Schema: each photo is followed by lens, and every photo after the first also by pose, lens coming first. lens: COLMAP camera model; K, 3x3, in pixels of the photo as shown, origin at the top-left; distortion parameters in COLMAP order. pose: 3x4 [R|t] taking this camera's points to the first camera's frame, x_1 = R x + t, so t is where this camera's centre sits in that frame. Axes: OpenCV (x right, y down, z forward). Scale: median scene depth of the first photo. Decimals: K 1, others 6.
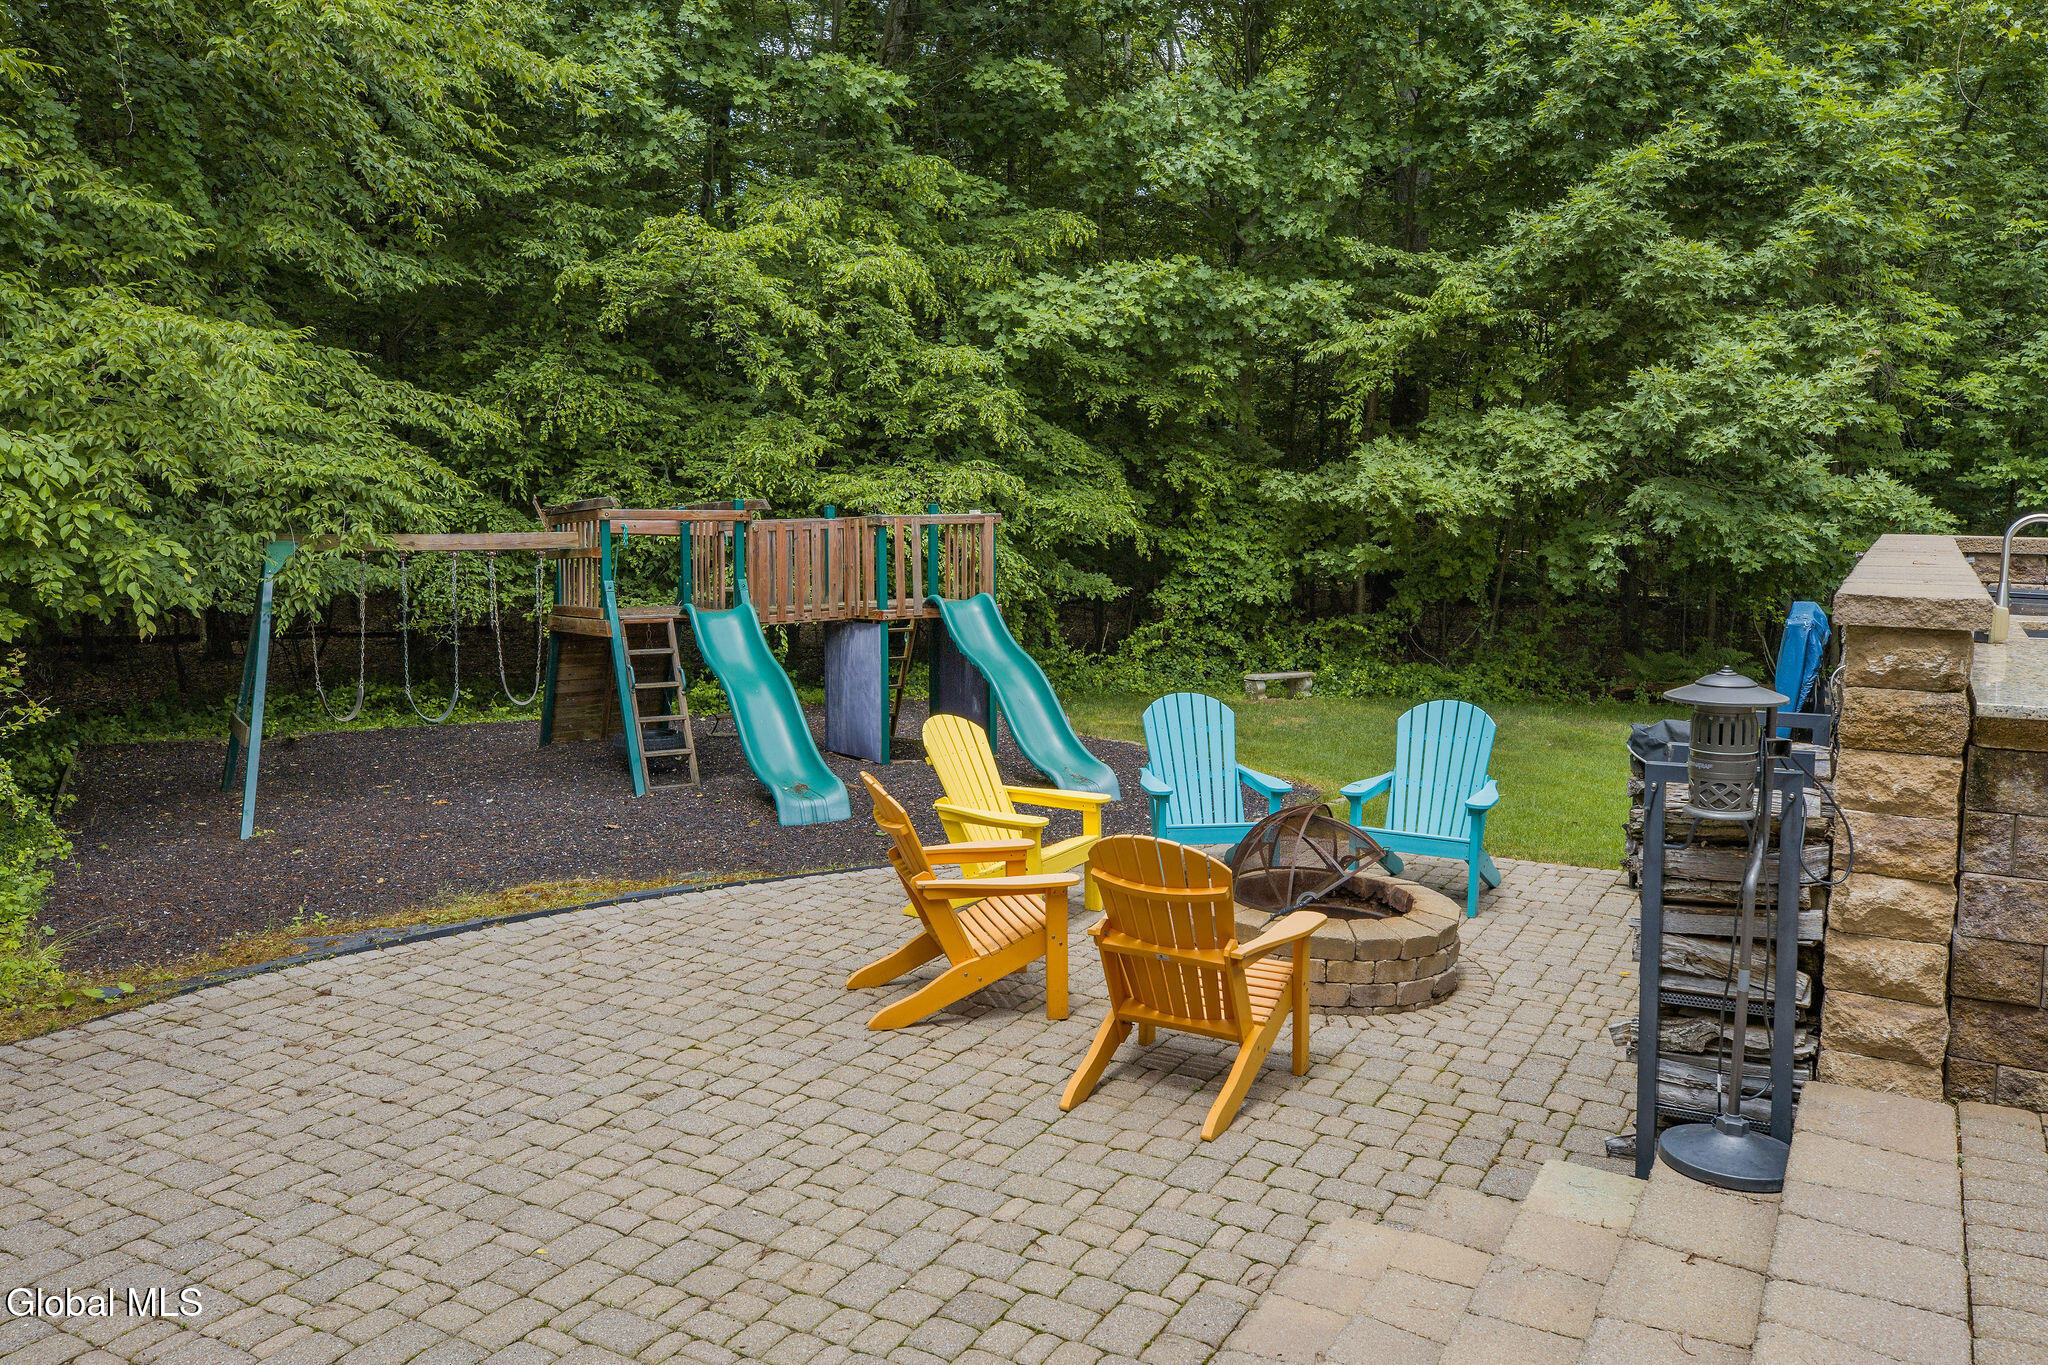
lens RADIAL K [[1551.9, 0, 1007.5], [0, 1551.9, 662.5], [0, 0, 1]] dist [0.001546, 0.032701]
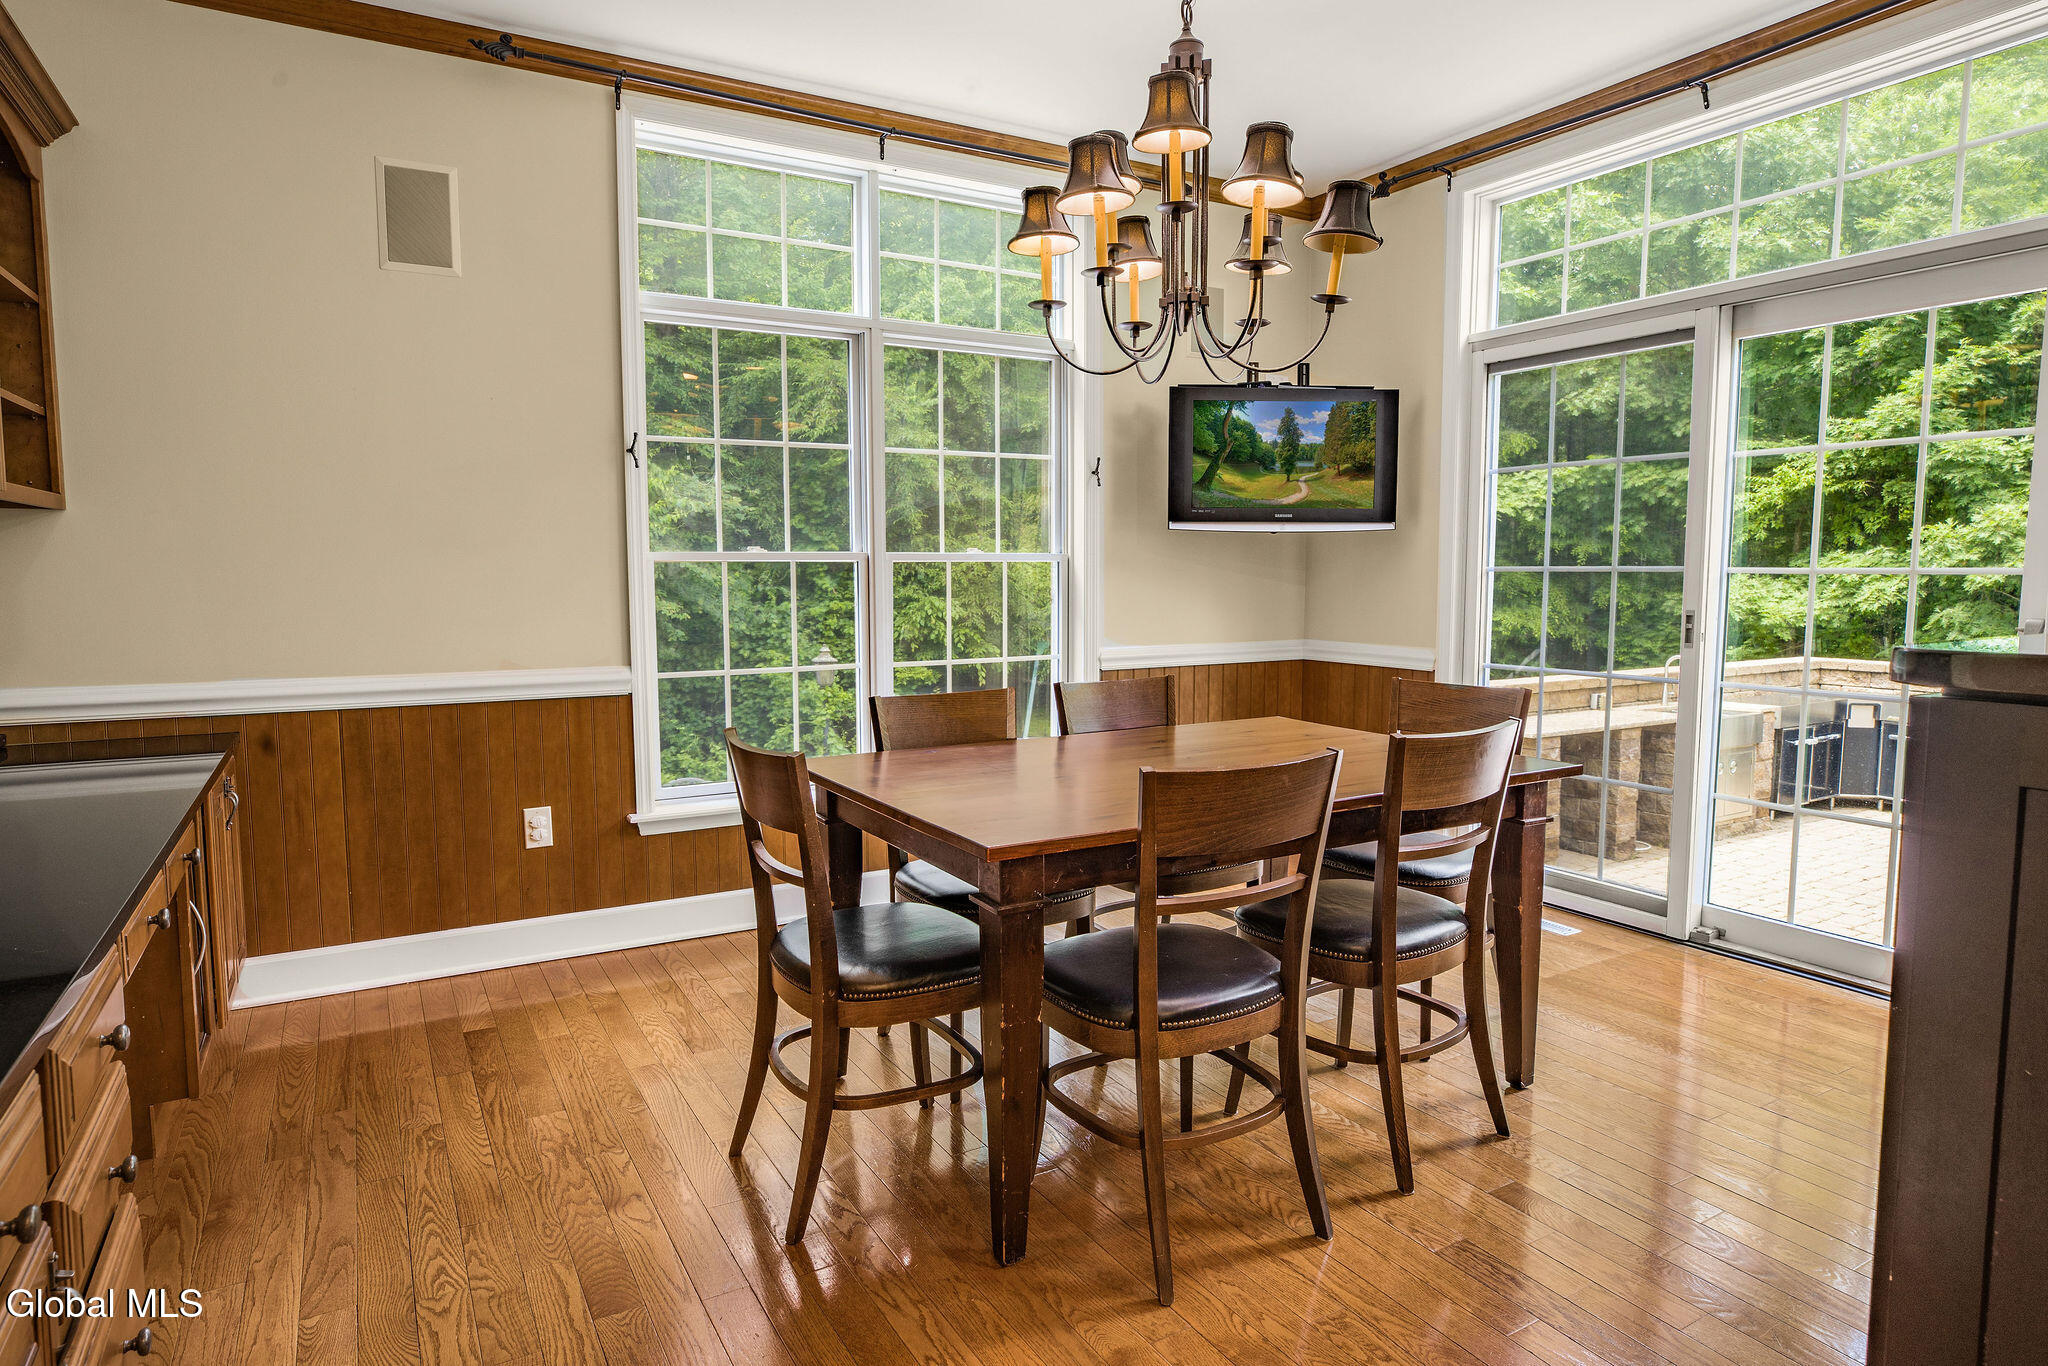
lens RADIAL K [[1166.3, 0, 1031.0], [0, 1166.3, 674.6], [0, 0, 1]] dist [-0.003648, -0.000009]
pose [[0.871243, 0.028735, -0.490010, 0.217205], [-0.044724, 0.998780, -0.020949, 0.002821], [0.488810, 0.040167, 0.871465, -0.292805]]
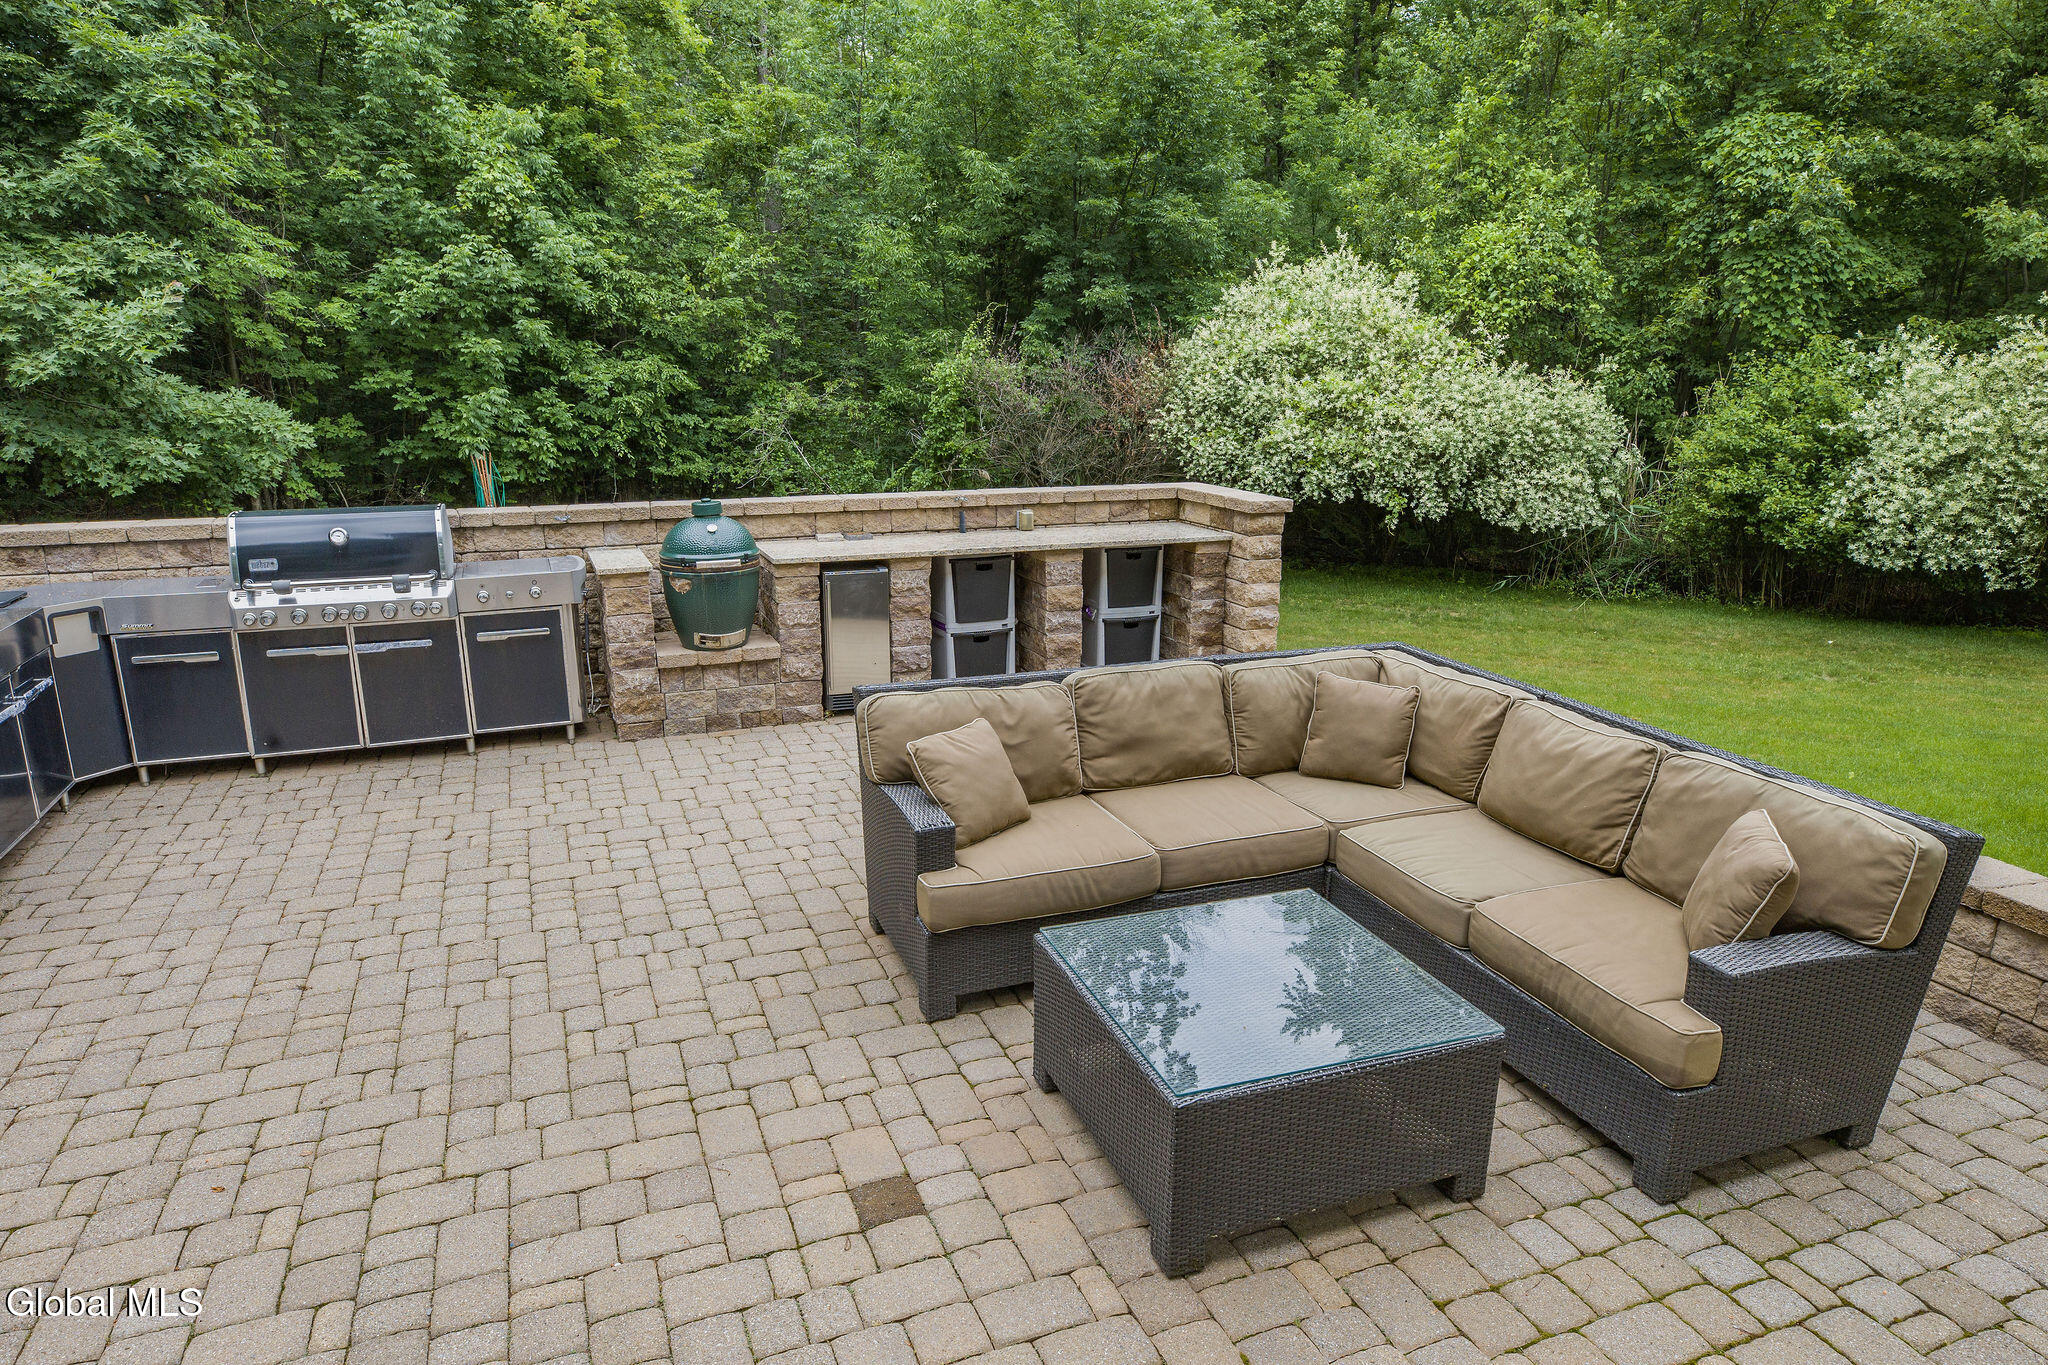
lens RADIAL K [[1238.2, 0, 1011.2], [0, 1238.2, 685.4], [0, 0, 1]] dist [-0.021873, 0.021578]
pose [[0.620259, -0.212072, 0.755185, 0.196010], [0.098836, 0.976215, 0.192964, -0.032765], [-0.778146, -0.045048, 0.626466, 0.002362]]
